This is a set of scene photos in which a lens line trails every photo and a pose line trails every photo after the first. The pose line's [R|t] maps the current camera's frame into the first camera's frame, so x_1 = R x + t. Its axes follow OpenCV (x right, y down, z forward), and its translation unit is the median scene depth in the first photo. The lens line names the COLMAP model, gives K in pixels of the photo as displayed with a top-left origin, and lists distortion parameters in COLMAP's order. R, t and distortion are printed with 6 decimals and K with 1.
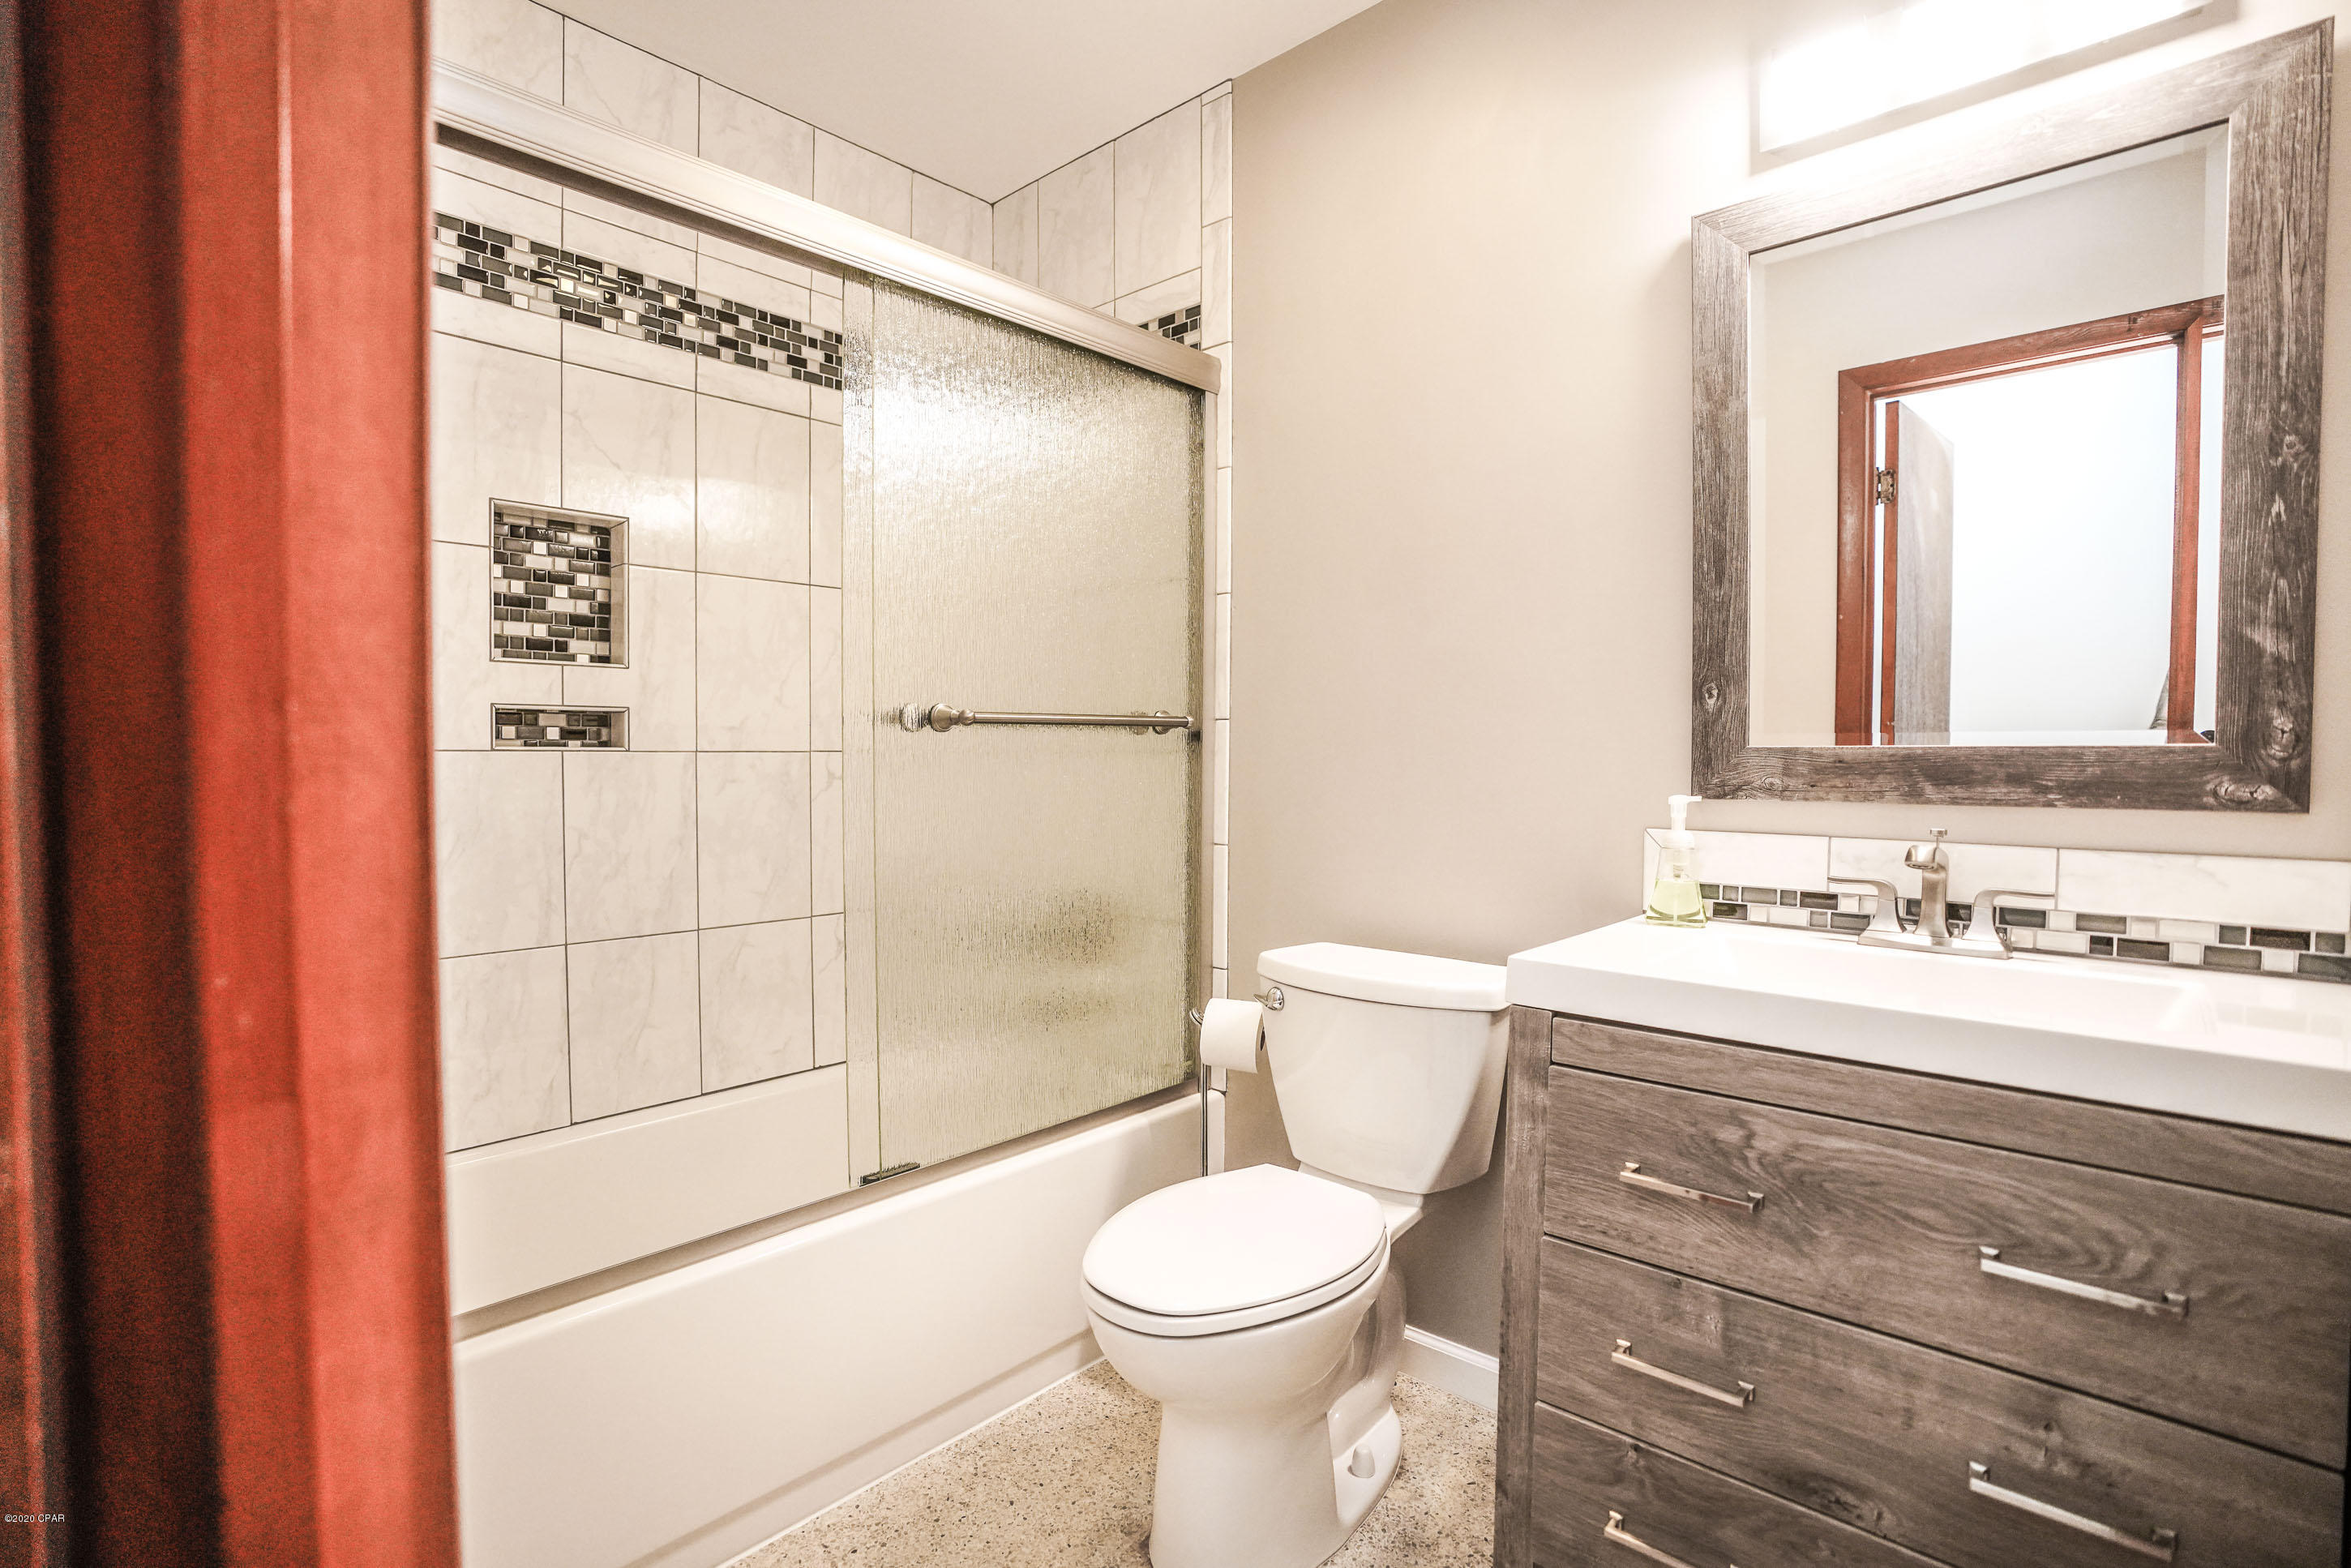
lens RADIAL K [[1096.4, 0, 1160.7], [0, 1096.4, 792.4], [0, 0, 1]] dist [-0.071679, 0.029684]
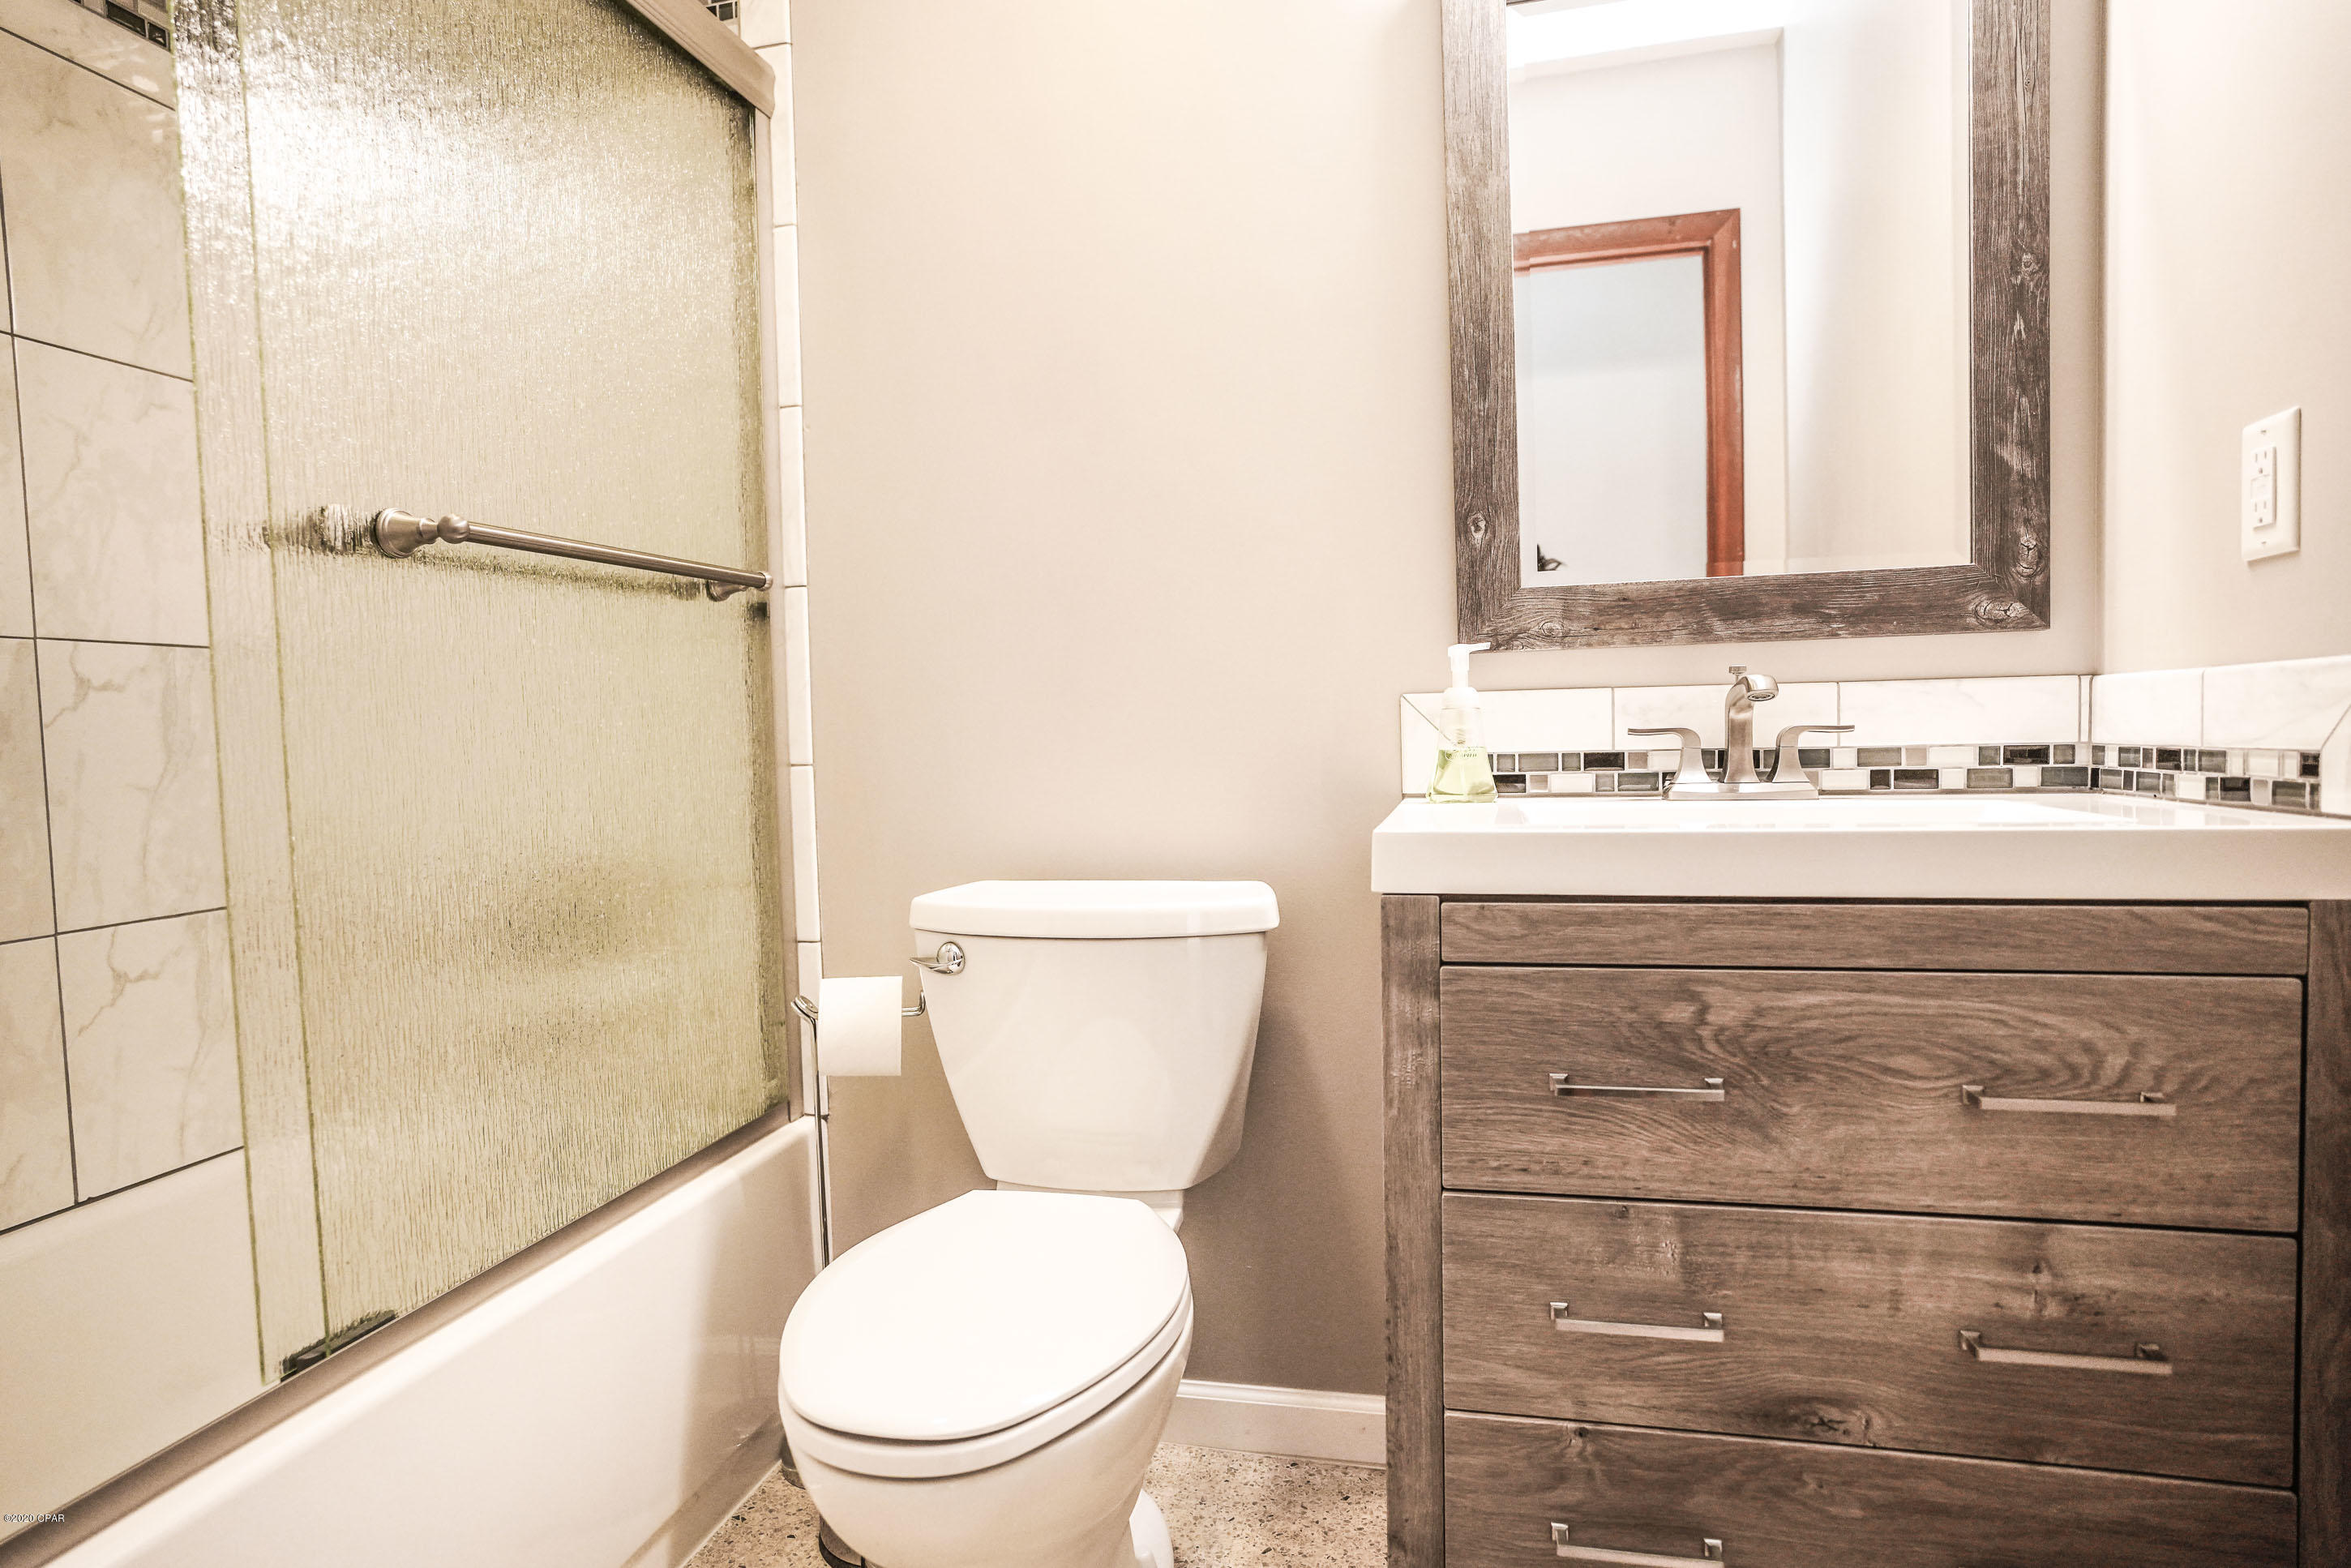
lens RADIAL K [[1285.8, 0, 1175.5], [0, 1285.8, 784.0], [0, 0, 1]] dist [-0.069060, 0.053345]
pose [[0.877002, -0.051384, 0.477731, -0.227648], [0.047232, 0.998669, 0.020709, 0.097095], [-0.478159, 0.004402, 0.878262, 0.301241]]
